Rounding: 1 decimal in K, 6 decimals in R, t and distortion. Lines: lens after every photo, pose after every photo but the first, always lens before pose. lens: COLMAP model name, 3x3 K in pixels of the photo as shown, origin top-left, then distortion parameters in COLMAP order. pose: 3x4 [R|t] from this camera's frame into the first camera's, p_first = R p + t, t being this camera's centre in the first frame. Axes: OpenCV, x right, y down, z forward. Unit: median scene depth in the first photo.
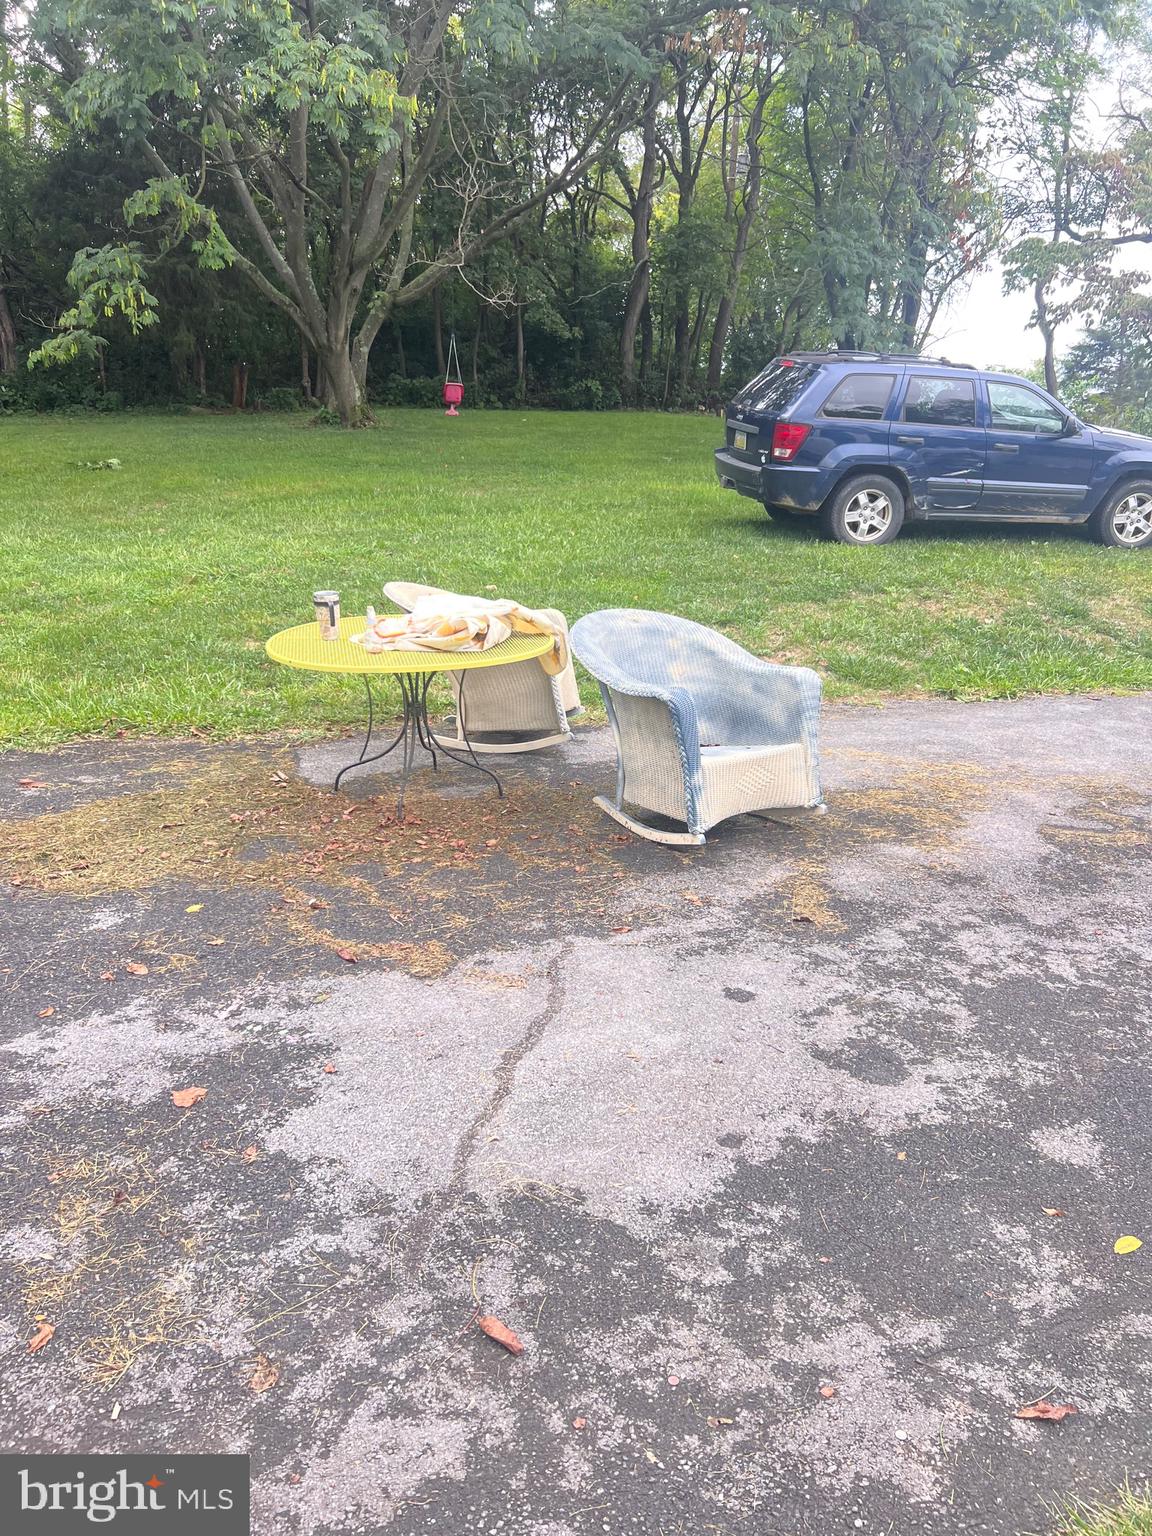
lens RADIAL K [[1158.3, 0, 565.5], [0, 1158.3, 763.8], [0, 0, 1]] dist [0.044416, -0.048644]
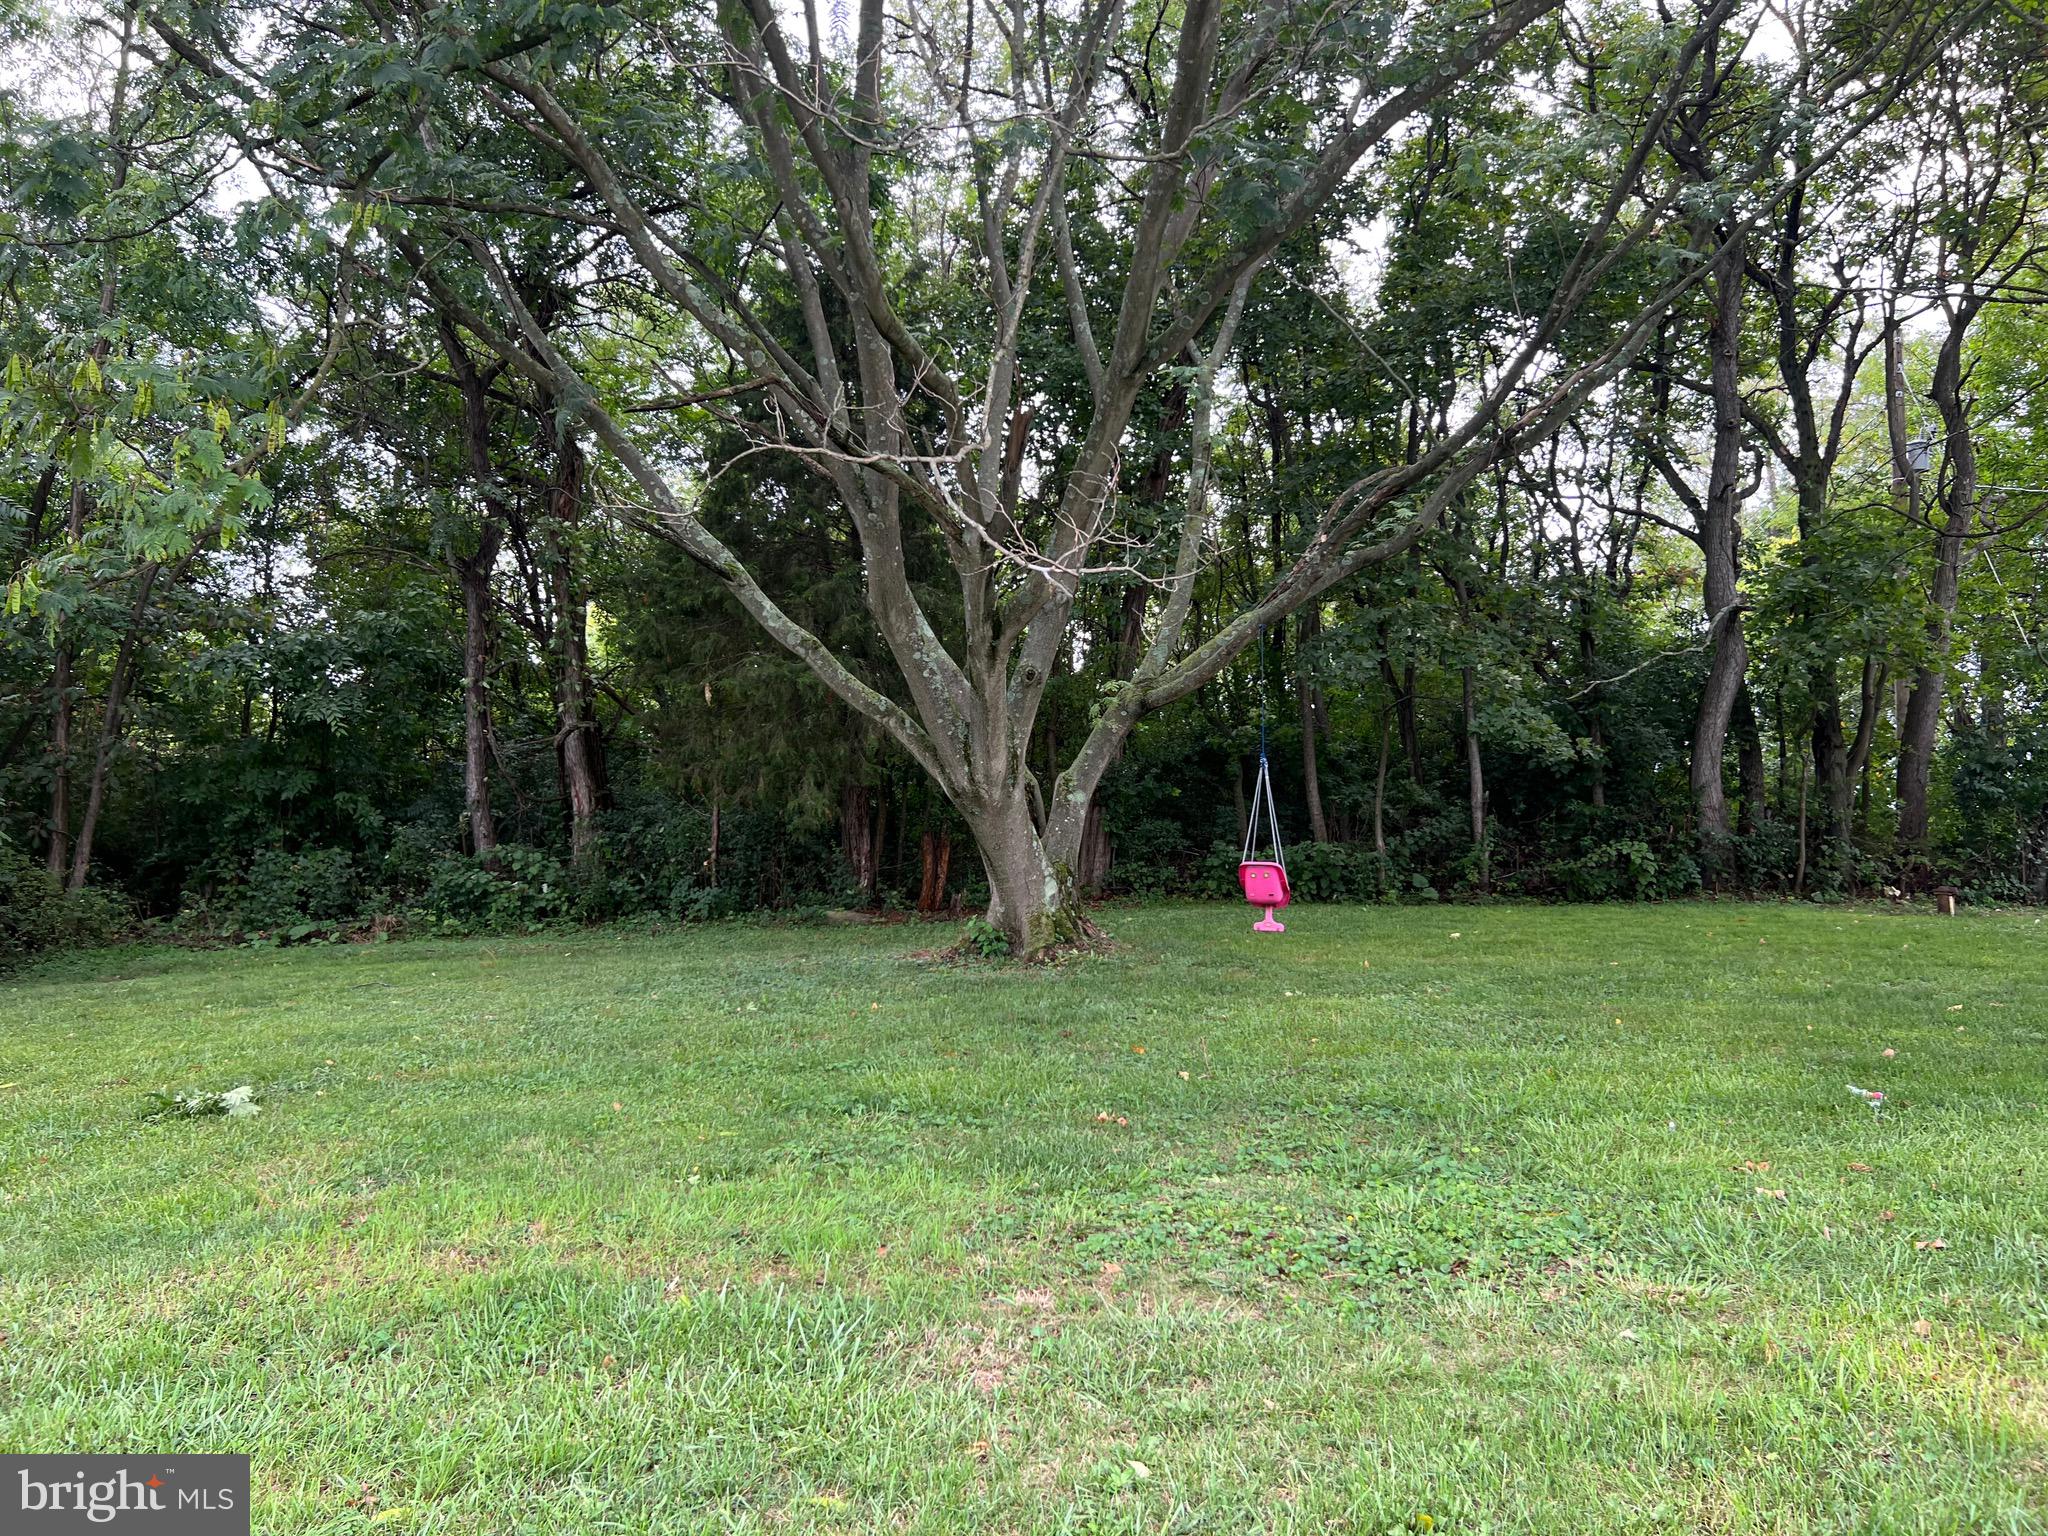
lens RADIAL K [[1544.4, 0, 1029.8], [0, 1544.4, 753.4], [0, 0, 1]] dist [0.044416, -0.048644]
pose [[0.932974, -0.047251, -0.356829, 0.021922], [-0.087109, 0.932238, -0.351203, -0.115193], [0.349244, 0.358746, 0.865638, 0.339209]]
